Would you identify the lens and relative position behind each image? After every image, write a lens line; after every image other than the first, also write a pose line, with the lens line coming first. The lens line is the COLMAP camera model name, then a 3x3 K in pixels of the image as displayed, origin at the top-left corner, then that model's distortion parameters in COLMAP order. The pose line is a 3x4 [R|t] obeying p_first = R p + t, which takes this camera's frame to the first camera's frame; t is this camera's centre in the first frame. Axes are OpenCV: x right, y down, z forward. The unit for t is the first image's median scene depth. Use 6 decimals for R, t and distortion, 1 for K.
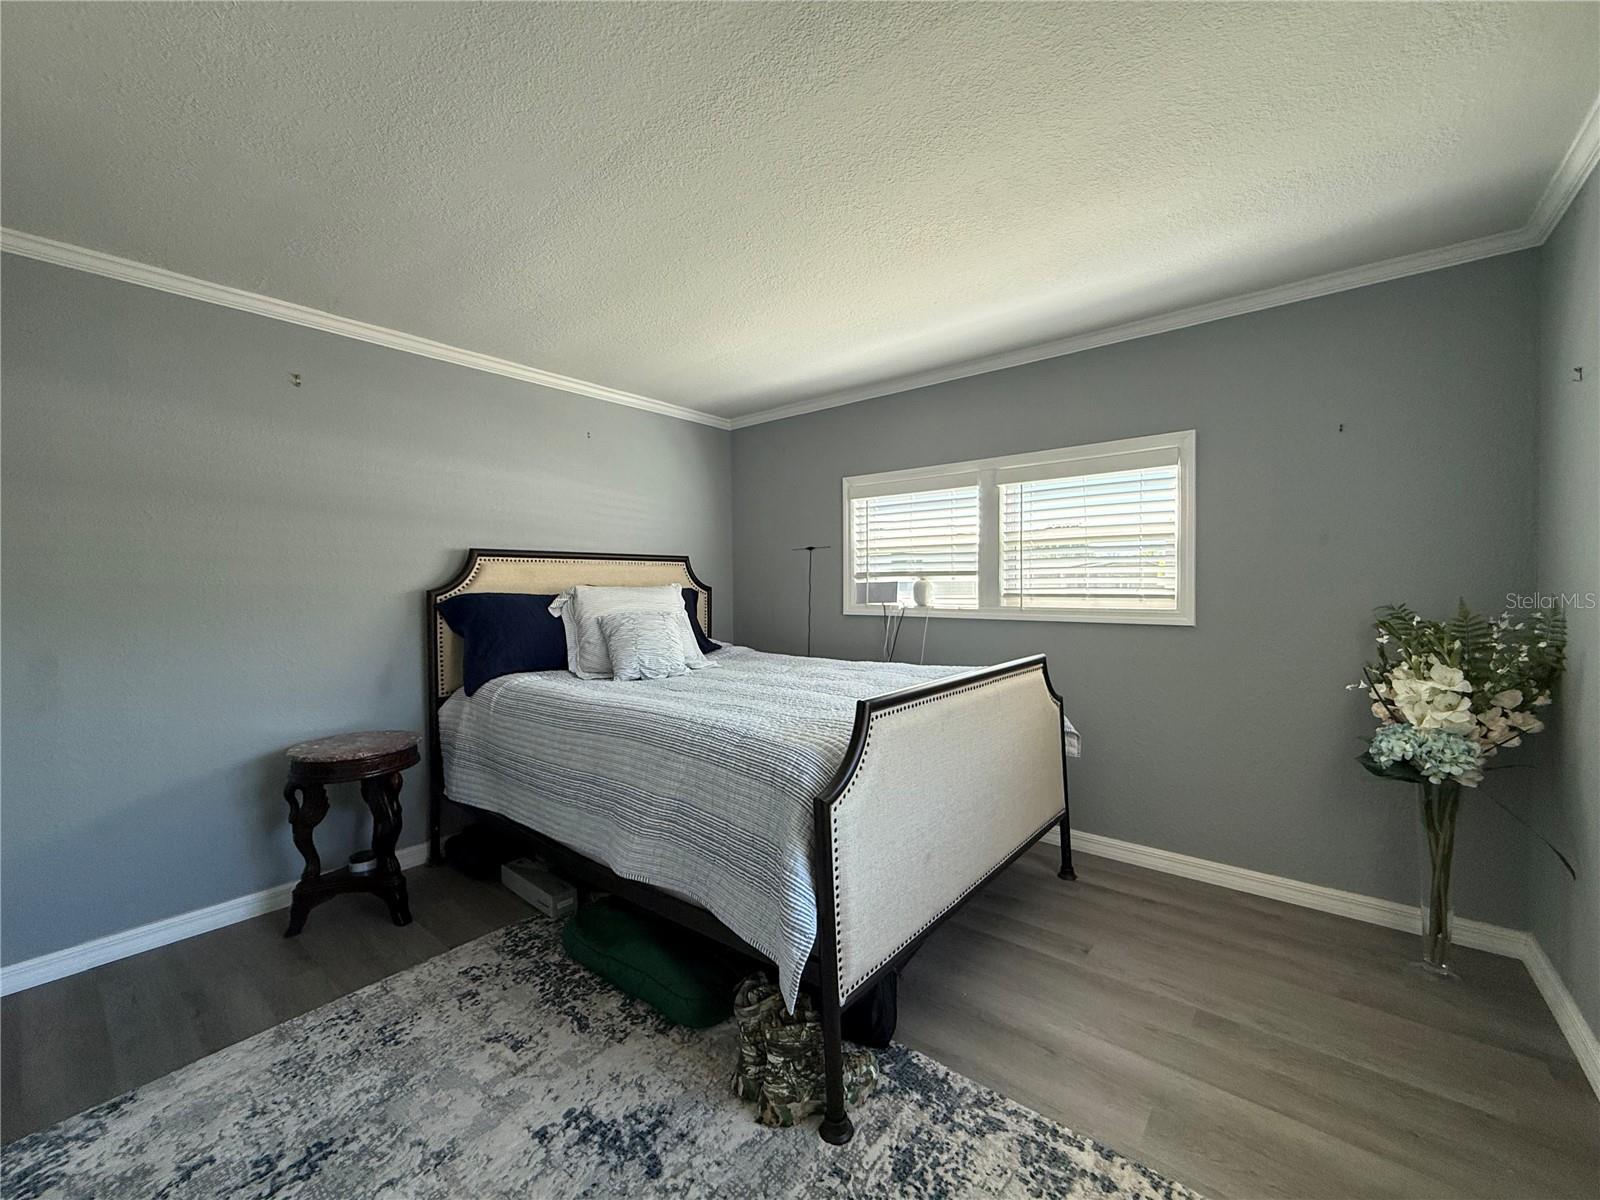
lens RADIAL K [[635.5, 0, 796.2], [0, 635.5, 598.1], [0, 0, 1]] dist [-0.003485, 0.000881]
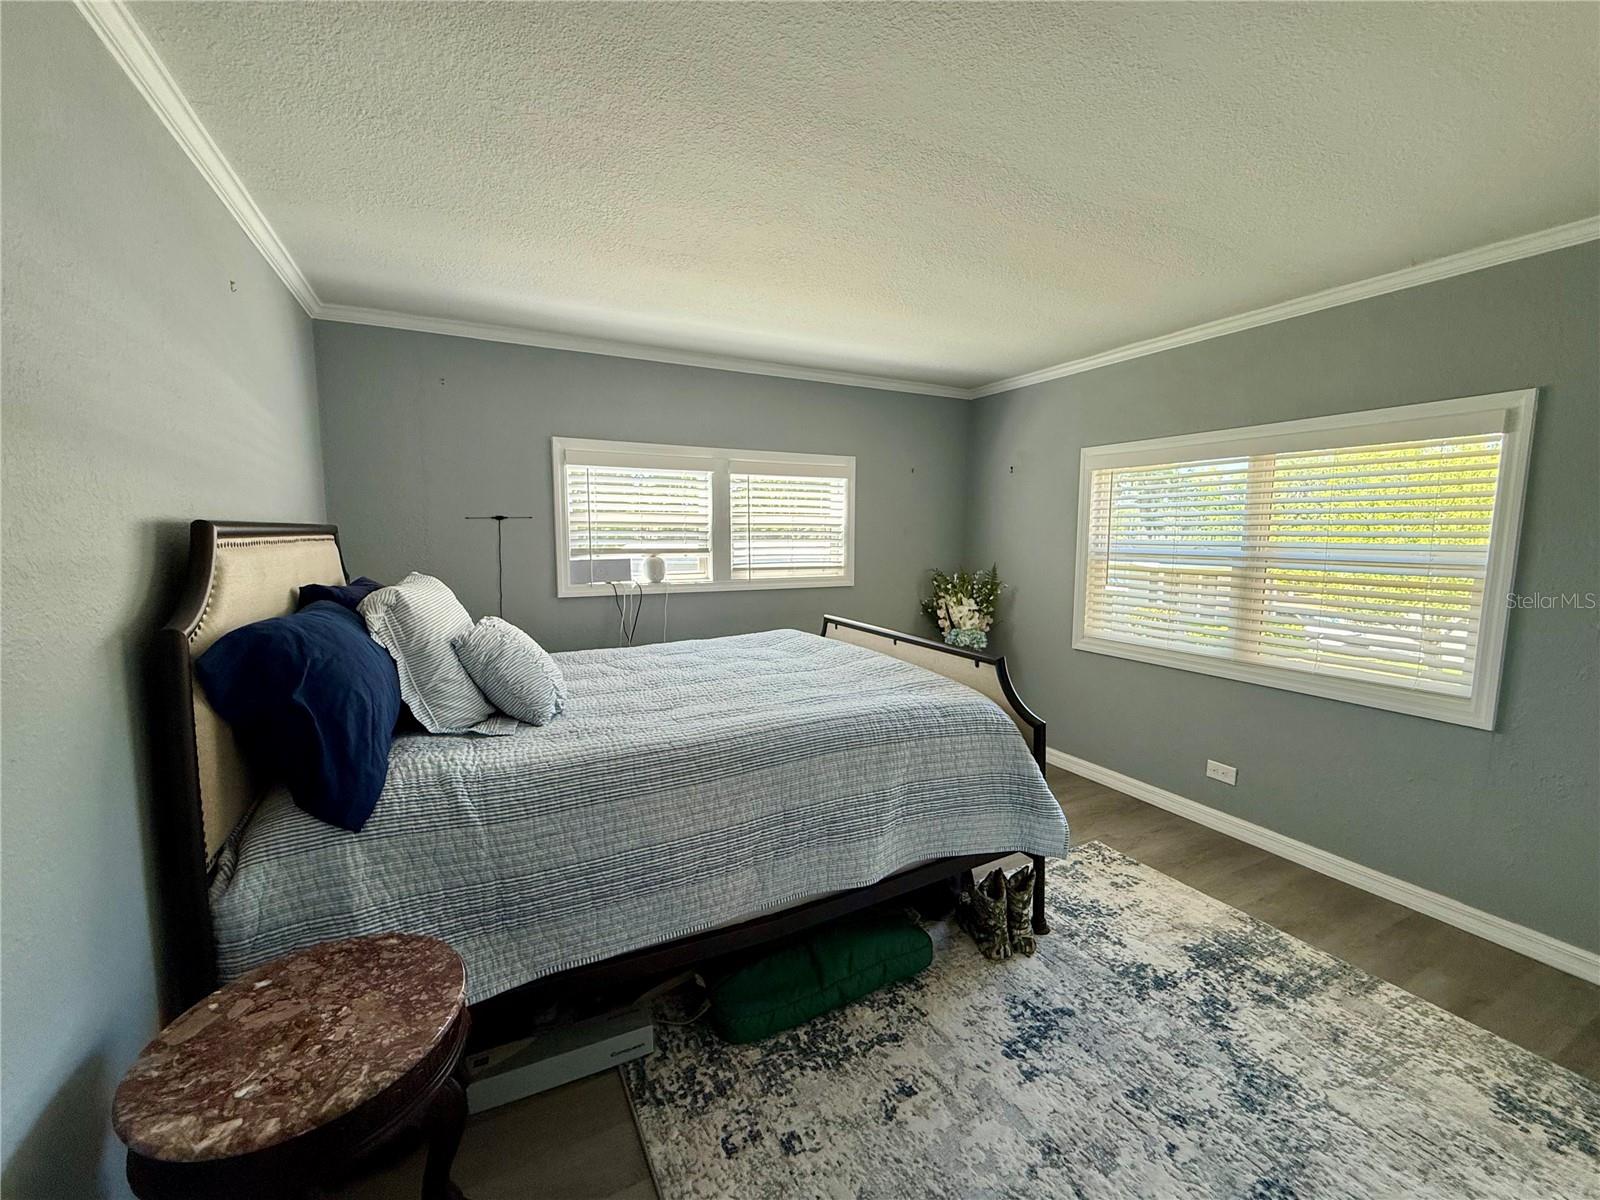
lens RADIAL K [[635.5, 0, 794.4], [0, 635.5, 599.9], [0, 0, 1]] dist [-0.003485, 0.000881]
pose [[0.398851, -0.088560, 0.912729, -1.172135], [0.014440, 0.995809, 0.090311, -0.088768], [-0.916902, -0.022841, 0.398458, 0.724953]]
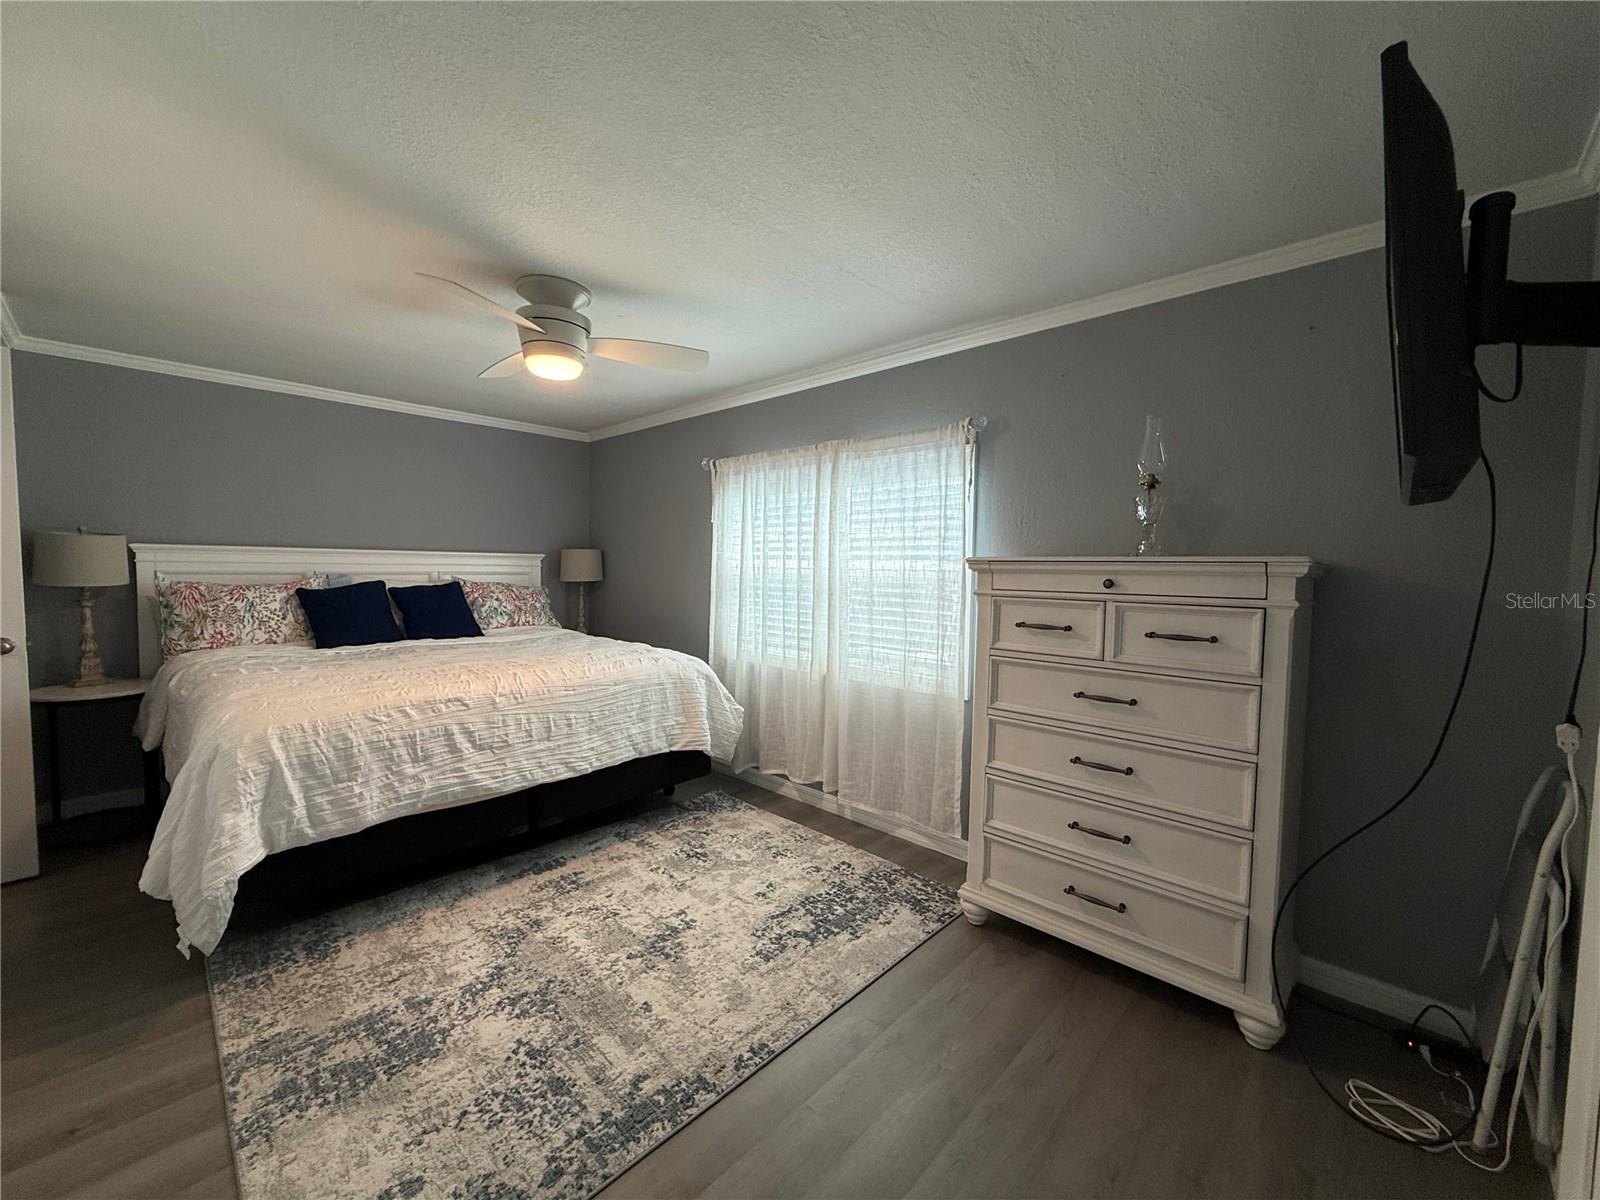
lens RADIAL K [[635.5, 0, 798.4], [0, 635.5, 584.6], [0, 0, 1]] dist [-0.003485, 0.000881]
pose [[-0.099045, 0.040519, -0.994258, 0.905924], [-0.037201, 0.998321, 0.044390, -0.078287], [0.994387, 0.041384, -0.097372, 1.091909]]
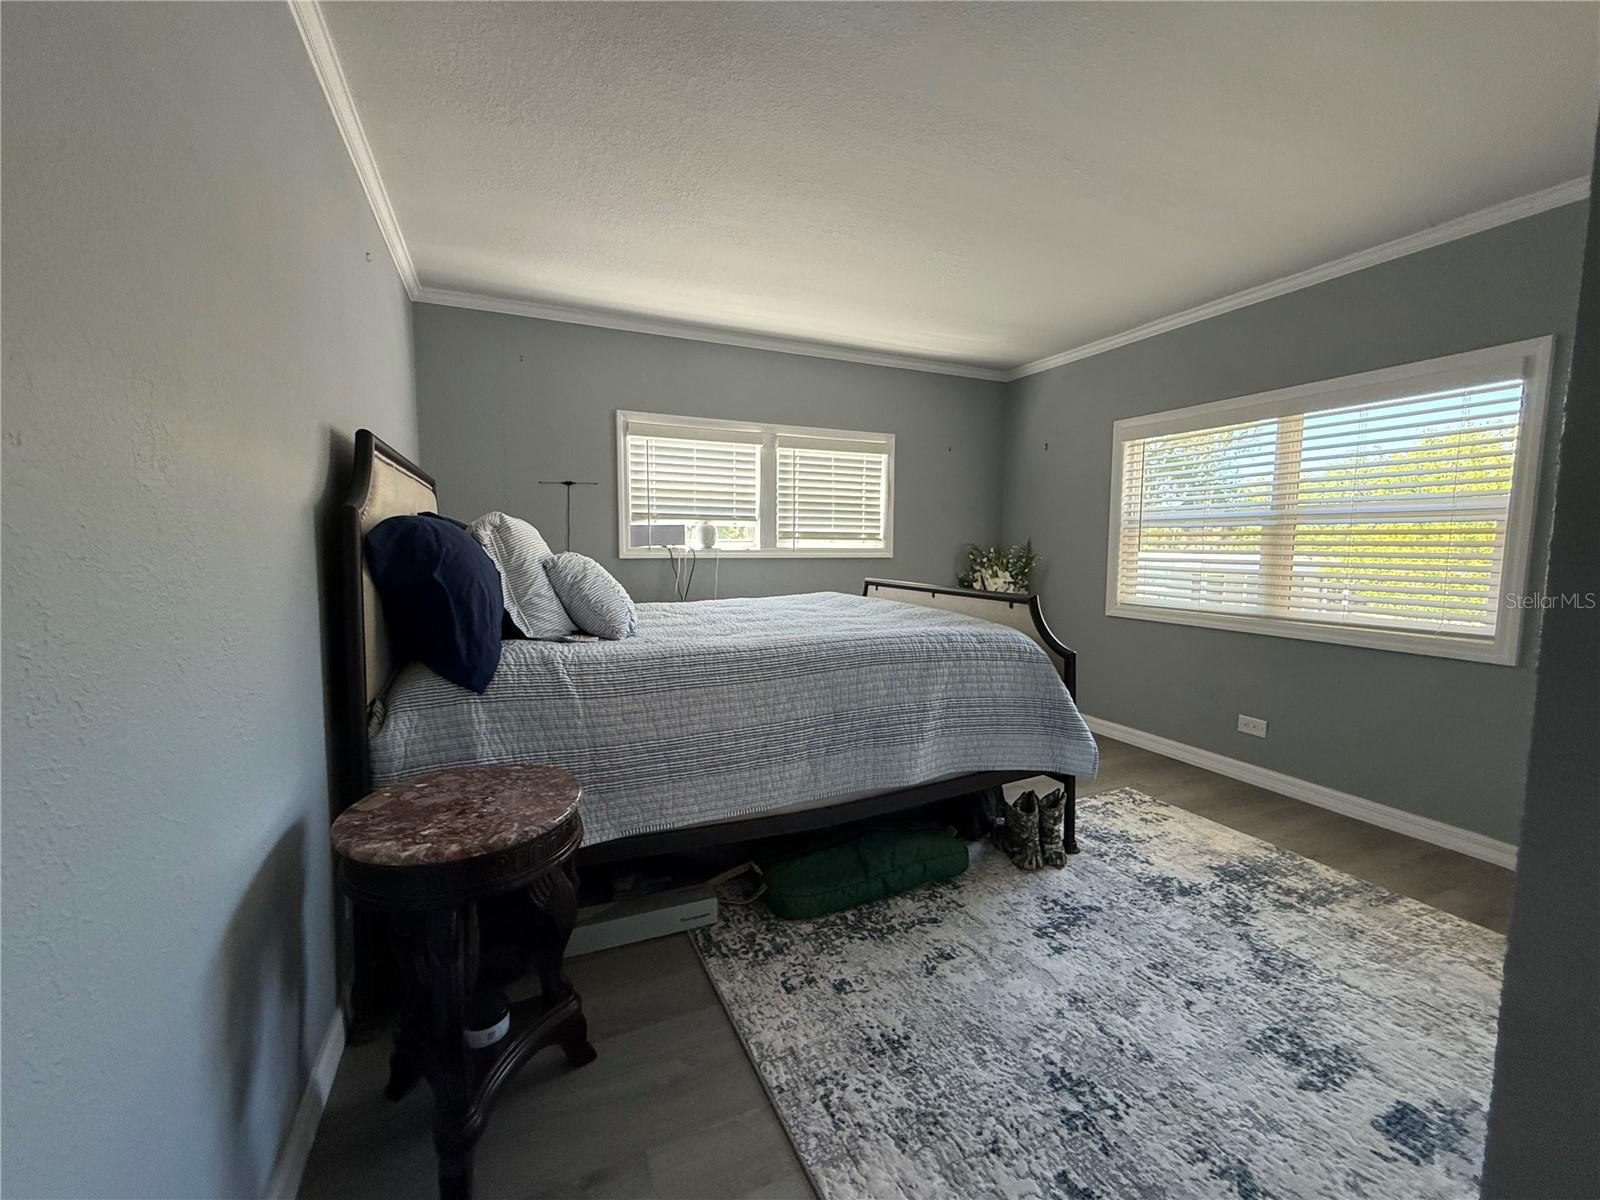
lens RADIAL K [[635.5, 0, 794.5], [0, 635.5, 600.1], [0, 0, 1]] dist [-0.003485, 0.000881]
pose [[0.446209, -0.068938, 0.892269, -1.300622], [0.010864, 0.997372, 0.071625, 0.045689], [-0.894863, -0.022266, 0.445786, 0.702274]]
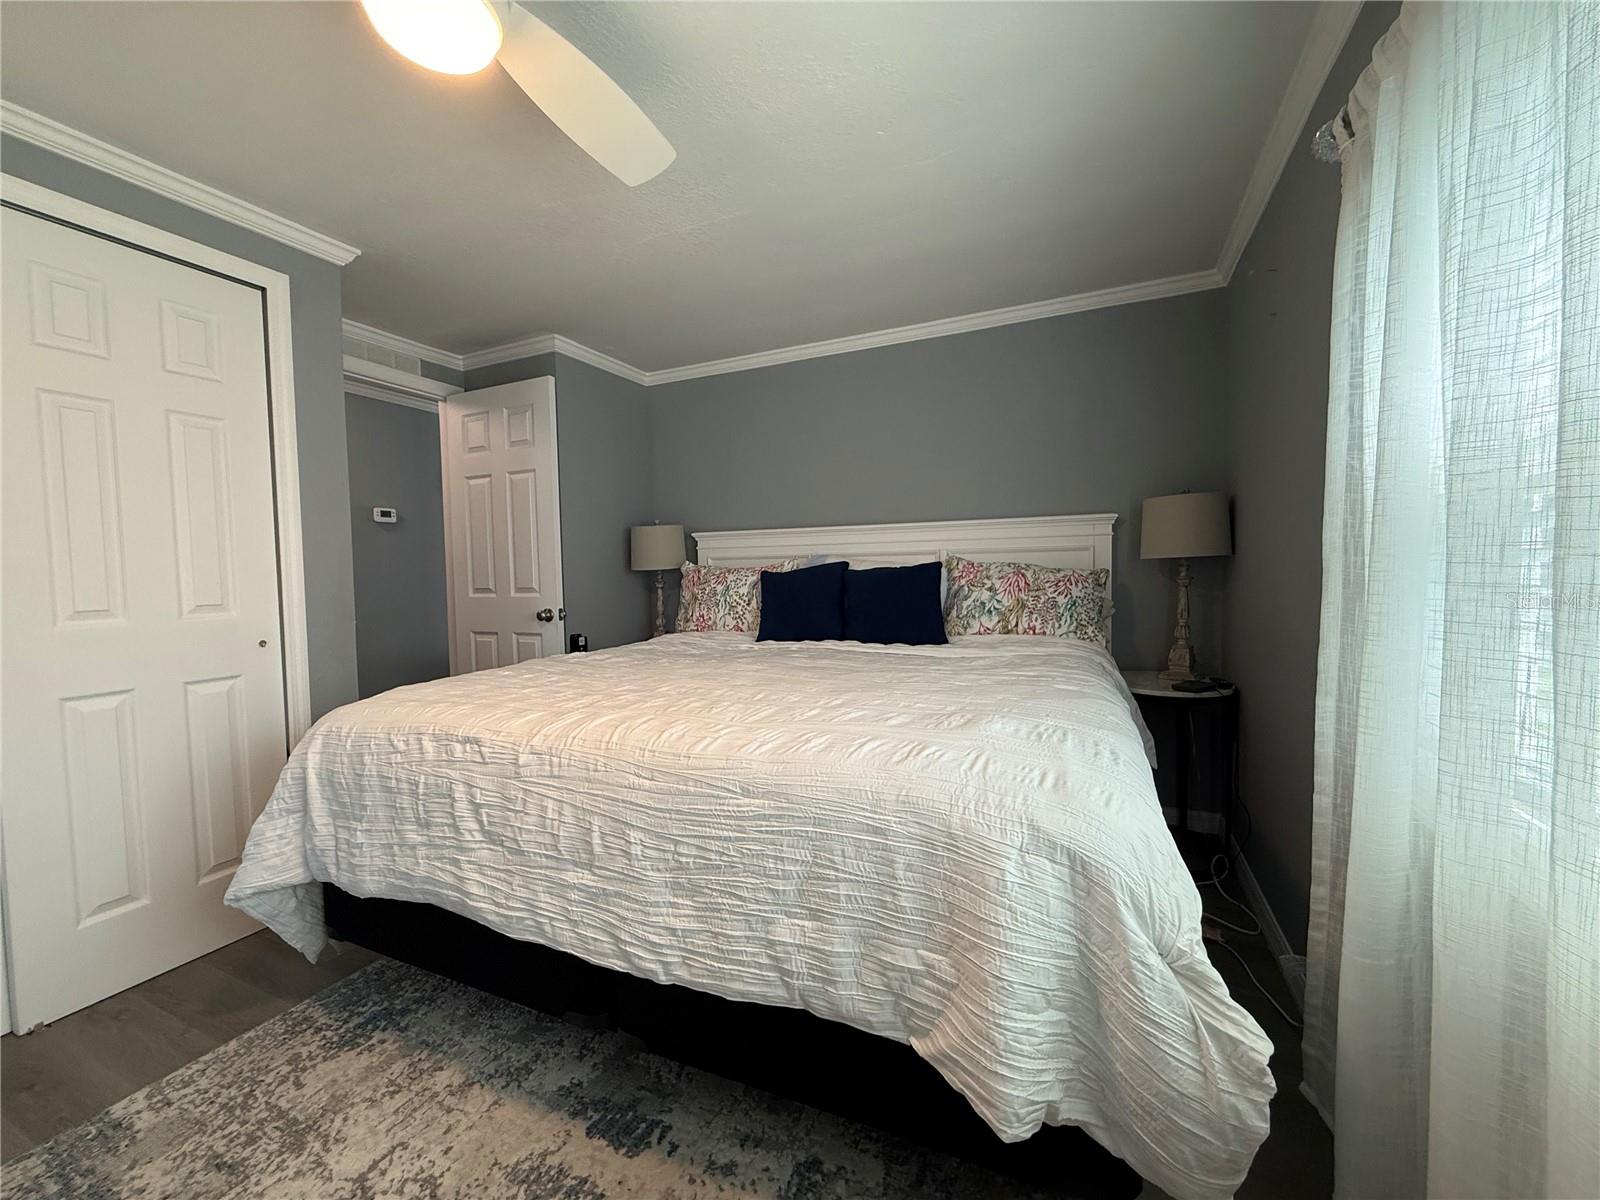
lens RADIAL K [[635.5, 0, 799.3], [0, 635.5, 596.8], [0, 0, 1]] dist [-0.003485, 0.000881]
pose [[-0.973895, 0.039899, -0.223466, -0.519517], [0.025389, 0.997400, 0.067436, 0.026569], [0.225576, 0.060002, -0.972376, 1.093534]]
